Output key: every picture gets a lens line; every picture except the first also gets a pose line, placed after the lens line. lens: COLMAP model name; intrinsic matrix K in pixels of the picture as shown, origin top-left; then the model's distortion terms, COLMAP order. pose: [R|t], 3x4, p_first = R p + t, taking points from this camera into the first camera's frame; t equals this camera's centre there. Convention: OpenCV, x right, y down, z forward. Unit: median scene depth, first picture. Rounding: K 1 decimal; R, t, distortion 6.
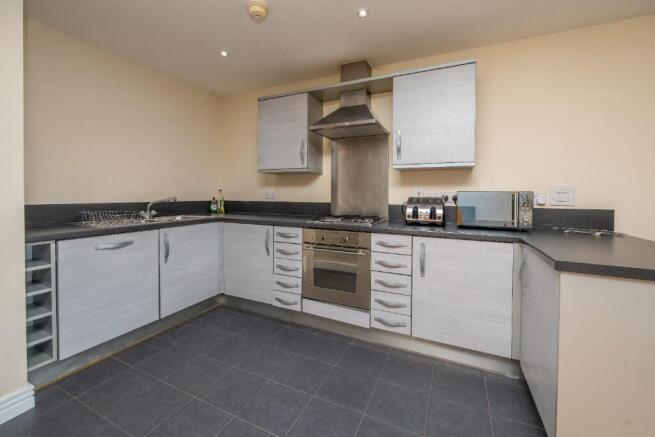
lens RADIAL K [[269.6, 0, 329.0], [0, 269.6, 195.8], [0, 0, 1]] dist [-0.002036, -0.000569]
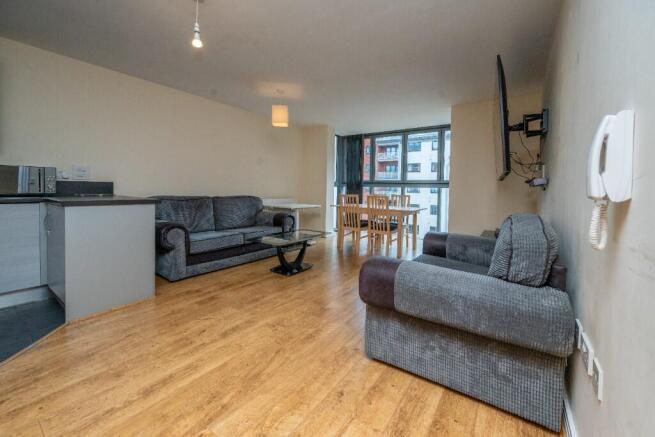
lens RADIAL K [[269.4, 0, 327.7], [0, 269.4, 193.0], [0, 0, 1]] dist [-0.000299, -0.000185]
pose [[0.184951, -0.022017, 0.982501, -0.334304], [-0.010283, 0.999651, 0.024337, 0.064268], [-0.982694, -0.014605, 0.184660, -0.579842]]
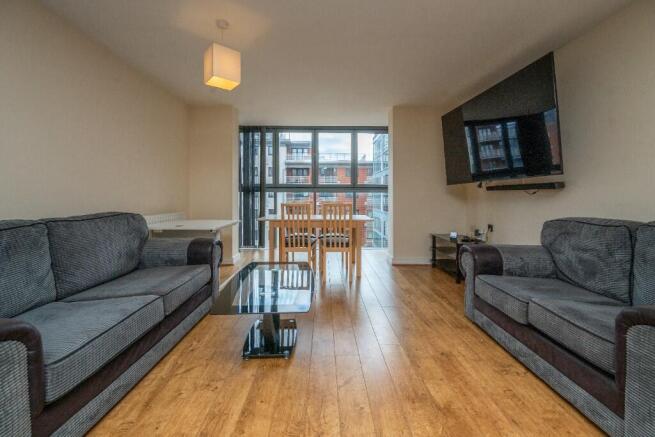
lens RADIAL K [[269.6, 0, 329.0], [0, 269.6, 195.8], [0, 0, 1]] dist [-0.002036, -0.000569]
pose [[-0.440964, -0.014122, 0.897414, 0.310645], [-0.002238, 0.999890, 0.014635, 0.061973], [-0.897522, 0.004445, -0.440947, 0.161429]]
